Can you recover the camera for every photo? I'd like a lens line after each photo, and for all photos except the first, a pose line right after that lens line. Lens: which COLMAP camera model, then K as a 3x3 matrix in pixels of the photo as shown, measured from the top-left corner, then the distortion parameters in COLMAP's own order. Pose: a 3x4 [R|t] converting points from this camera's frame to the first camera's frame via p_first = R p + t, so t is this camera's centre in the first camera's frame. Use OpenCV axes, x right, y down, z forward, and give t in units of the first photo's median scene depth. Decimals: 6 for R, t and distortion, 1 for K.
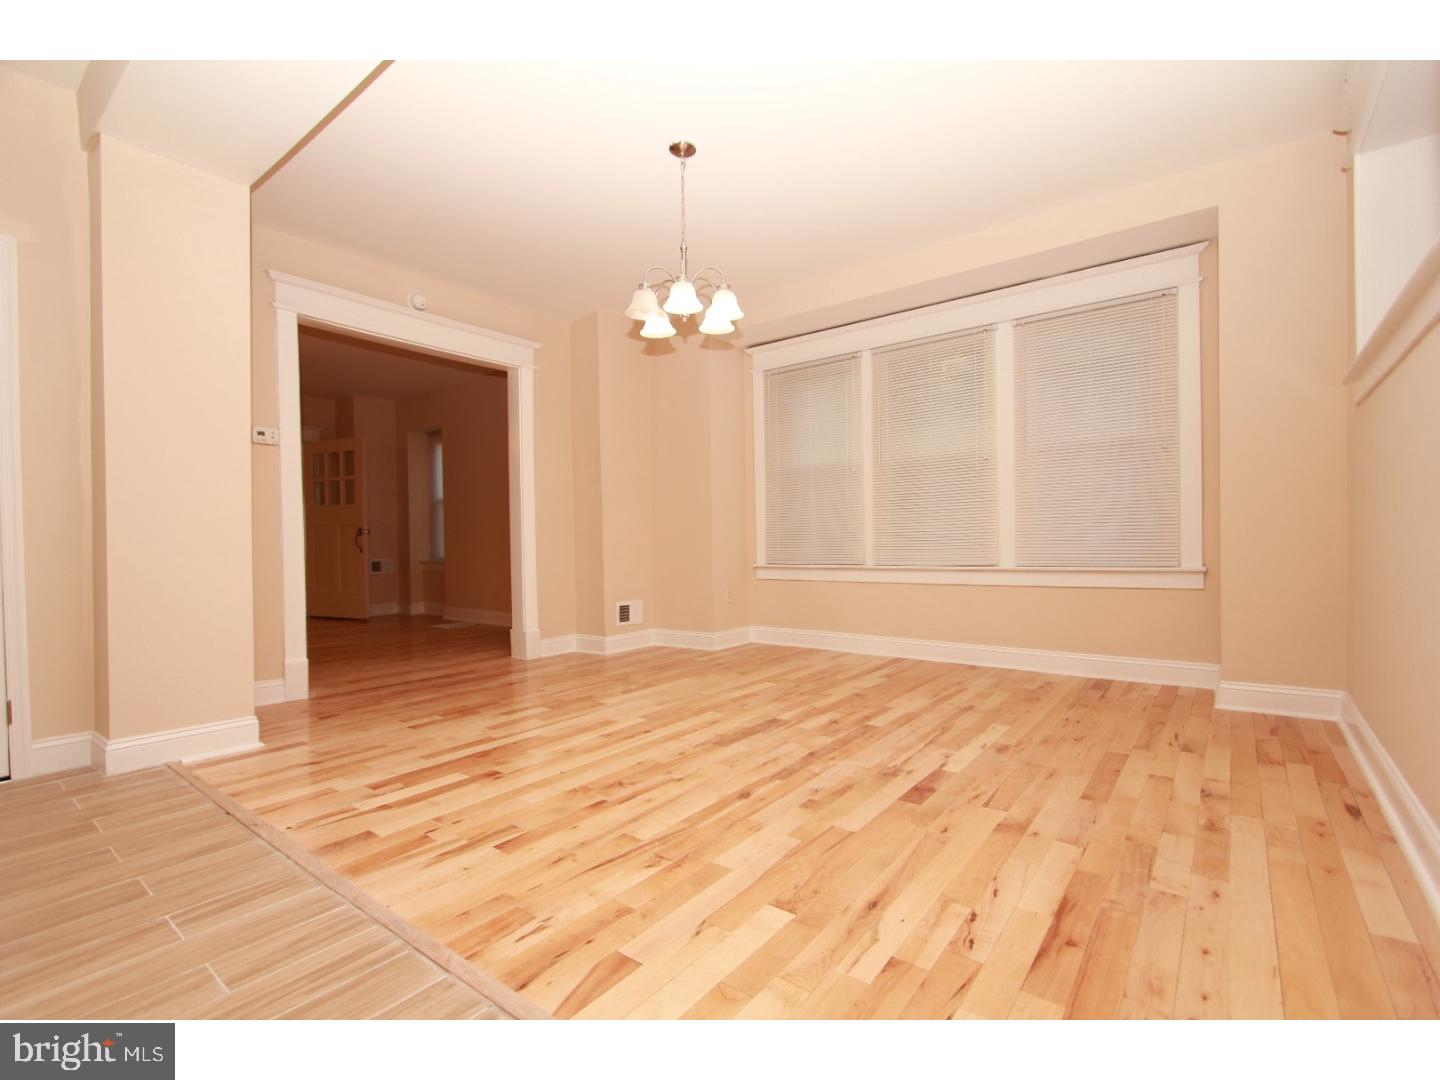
lens RADIAL K [[666.5, 0, 733.6], [0, 666.5, 549.3], [0, 0, 1]] dist [-0.011840, 0.000088]
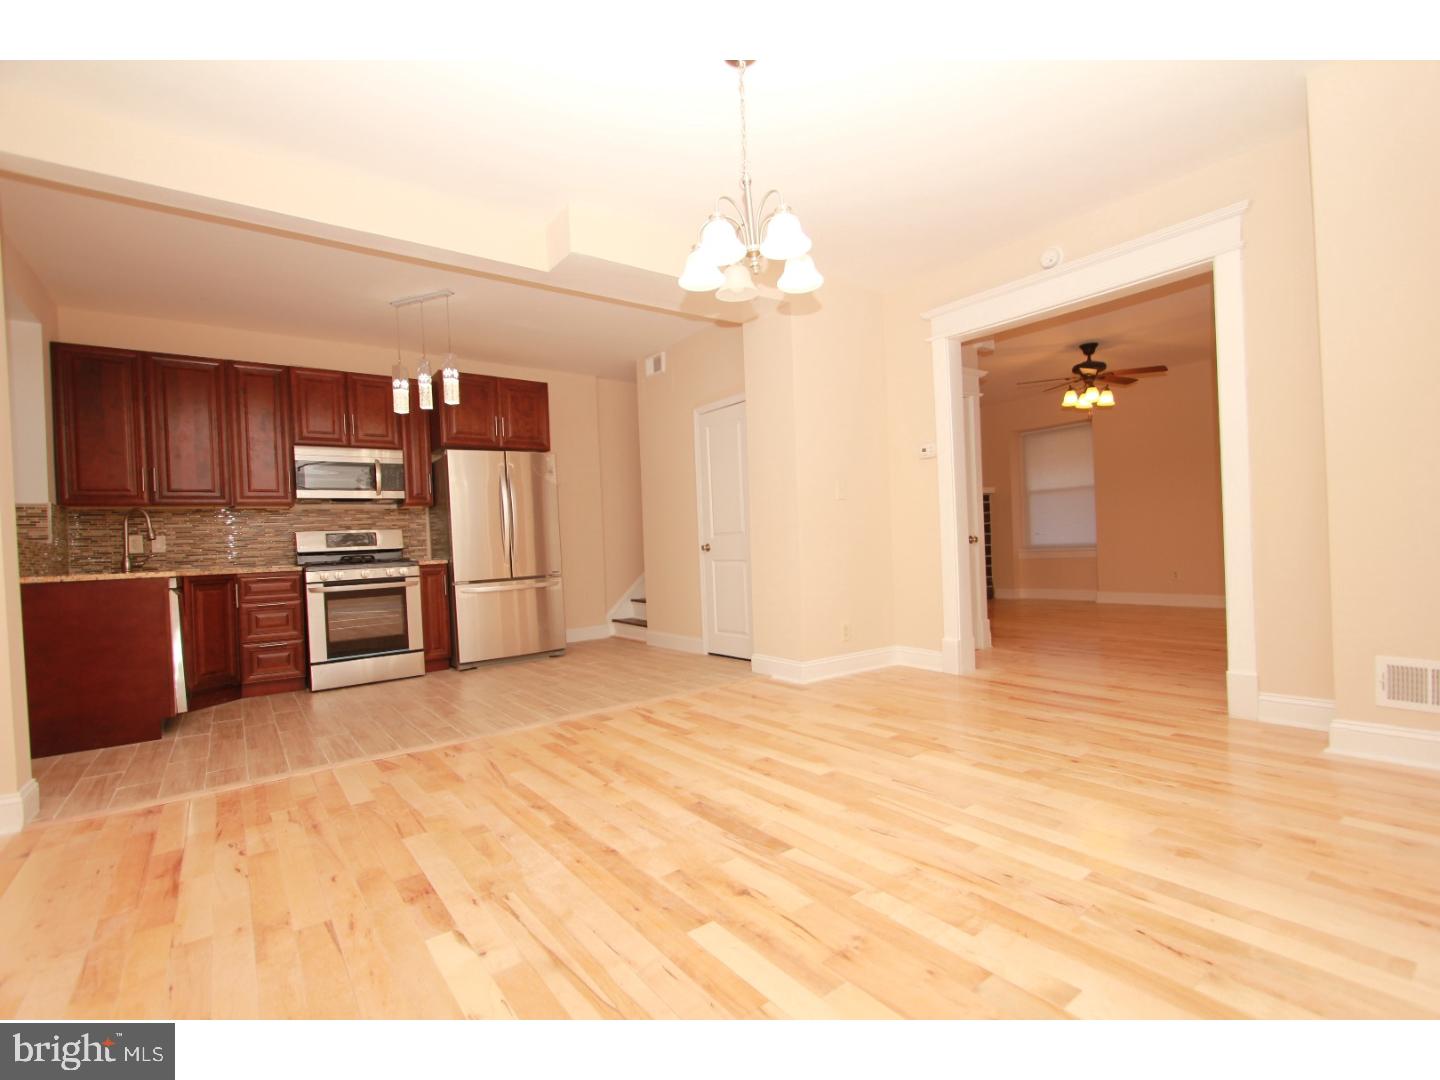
lens RADIAL K [[666.5, 0, 733.6], [0, 666.5, 549.3], [0, 0, 1]] dist [-0.011840, 0.000088]
pose [[-0.266337, 0.033445, -0.963299, 0.848629], [0.031614, 0.999163, 0.025949, -0.049726], [0.963361, -0.023542, -0.267172, 1.444266]]
